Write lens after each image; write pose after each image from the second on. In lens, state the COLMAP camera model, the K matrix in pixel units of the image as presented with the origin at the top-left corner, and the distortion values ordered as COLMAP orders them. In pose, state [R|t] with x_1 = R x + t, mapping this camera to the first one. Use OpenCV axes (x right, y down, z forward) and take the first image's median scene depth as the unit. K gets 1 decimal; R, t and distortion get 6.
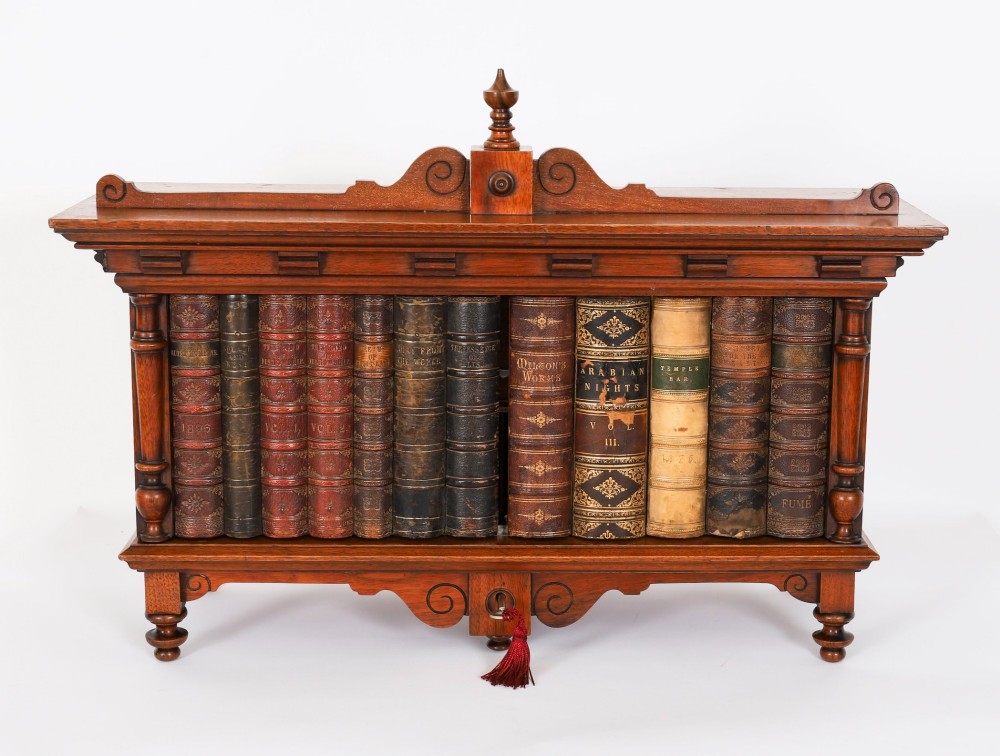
lens RADIAL K [[1777.0, 0, 579.1], [0, 1777.0, 396.0], [0, 0, 1]] dist [0.018079, 0.000000]
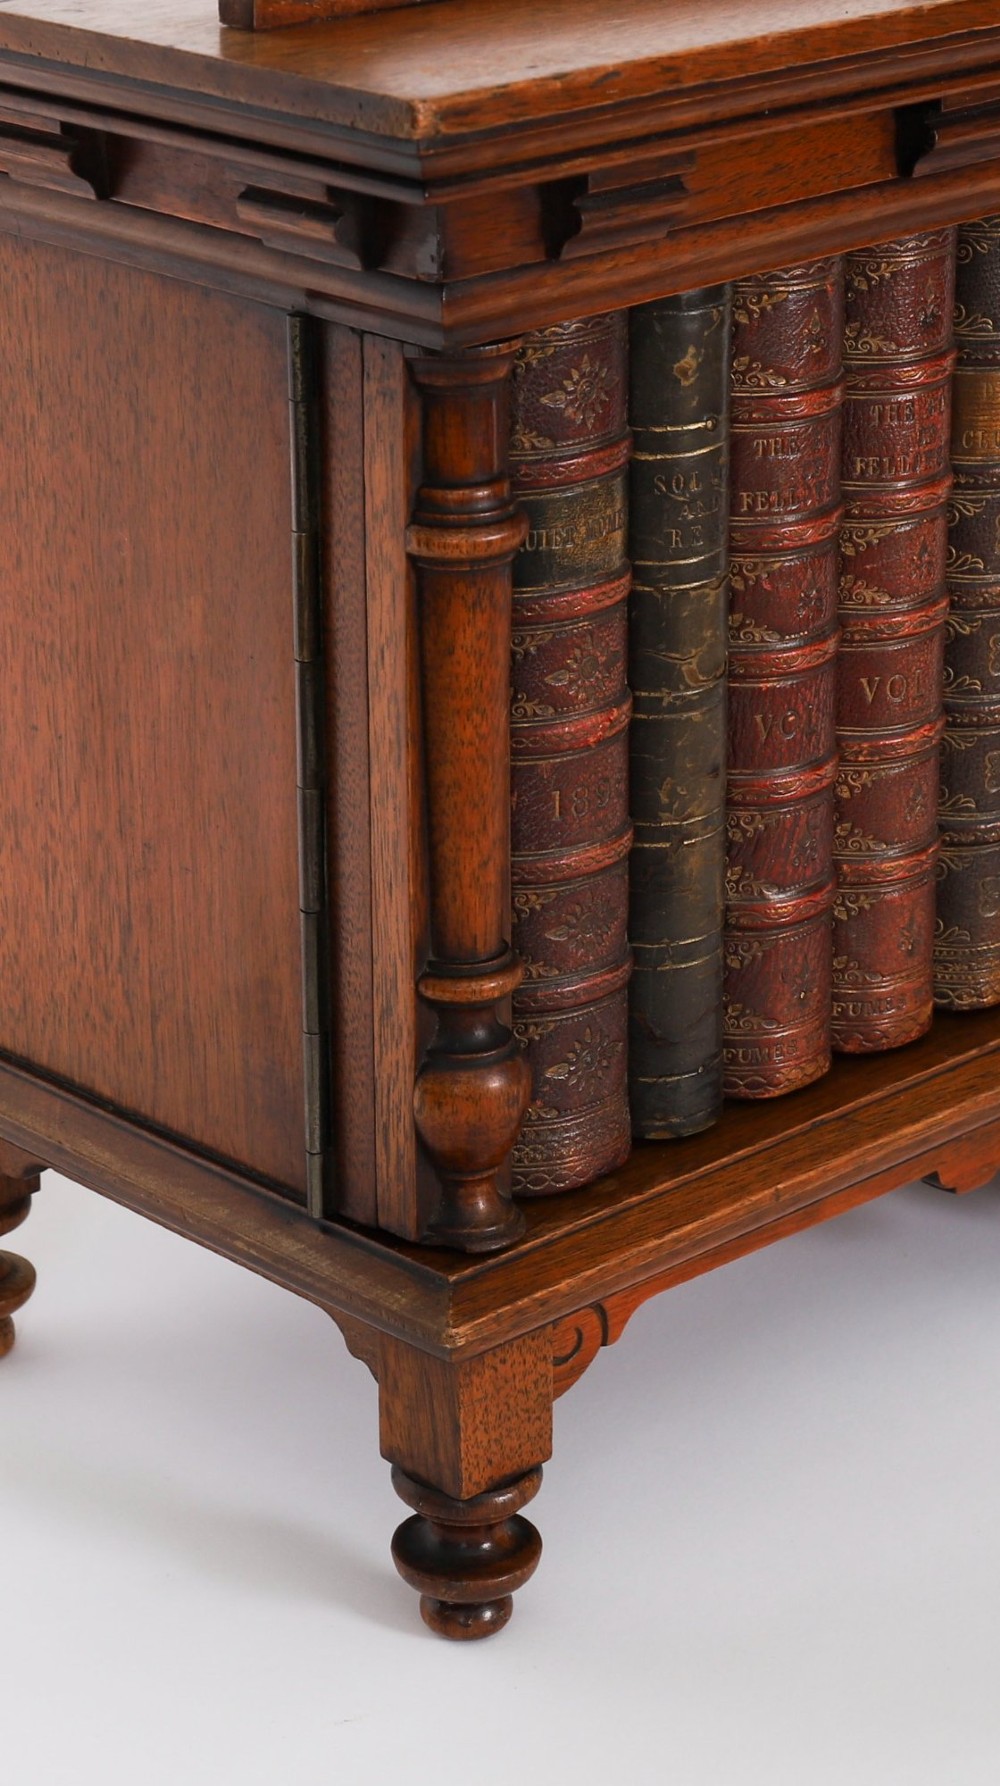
lens RADIAL K [[4179.3, 0, 489.3], [0, 4179.3, 720.4], [0, 0, 1]] dist [-0.018044, 0.000000]
pose [[0.754458, -0.240459, 0.610715, -0.609275], [0.157773, 0.969633, 0.186869, -0.113726], [-0.637104, -0.044631, 0.769485, 0.516986]]
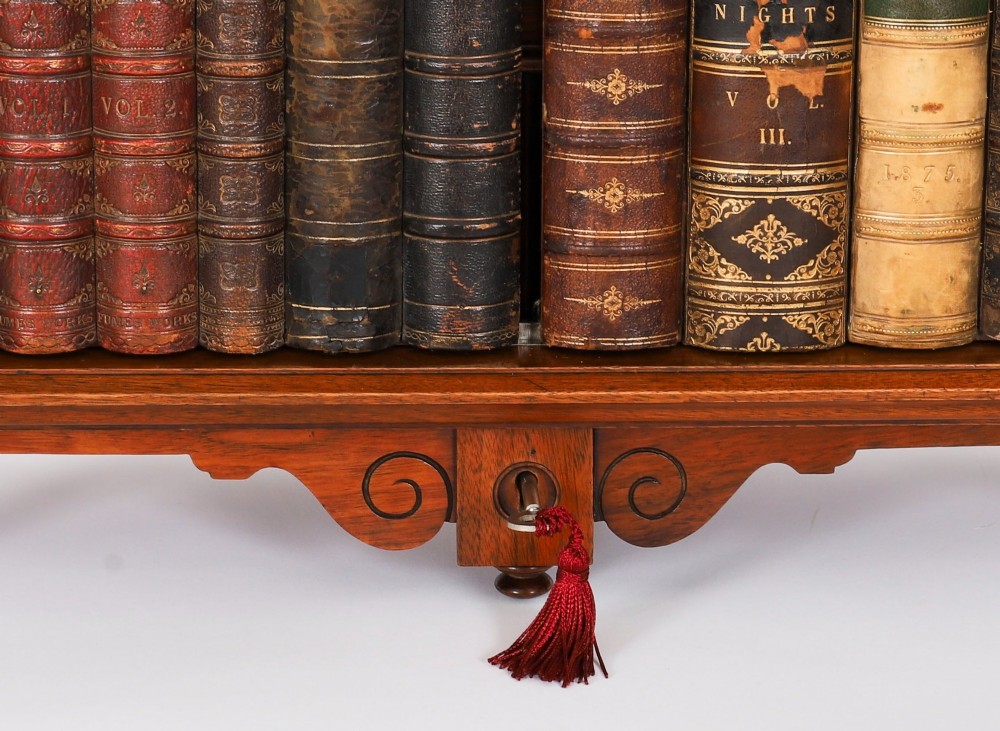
lens RADIAL K [[3306.2, 0, 649.5], [0, 3306.2, 260.1], [0, 0, 1]] dist [0.012042, 0.000000]
pose [[0.999719, -0.005585, 0.023040, -0.032631], [0.004241, 0.998309, 0.057969, 0.008733], [-0.023325, -0.057855, 0.998052, 0.168066]]
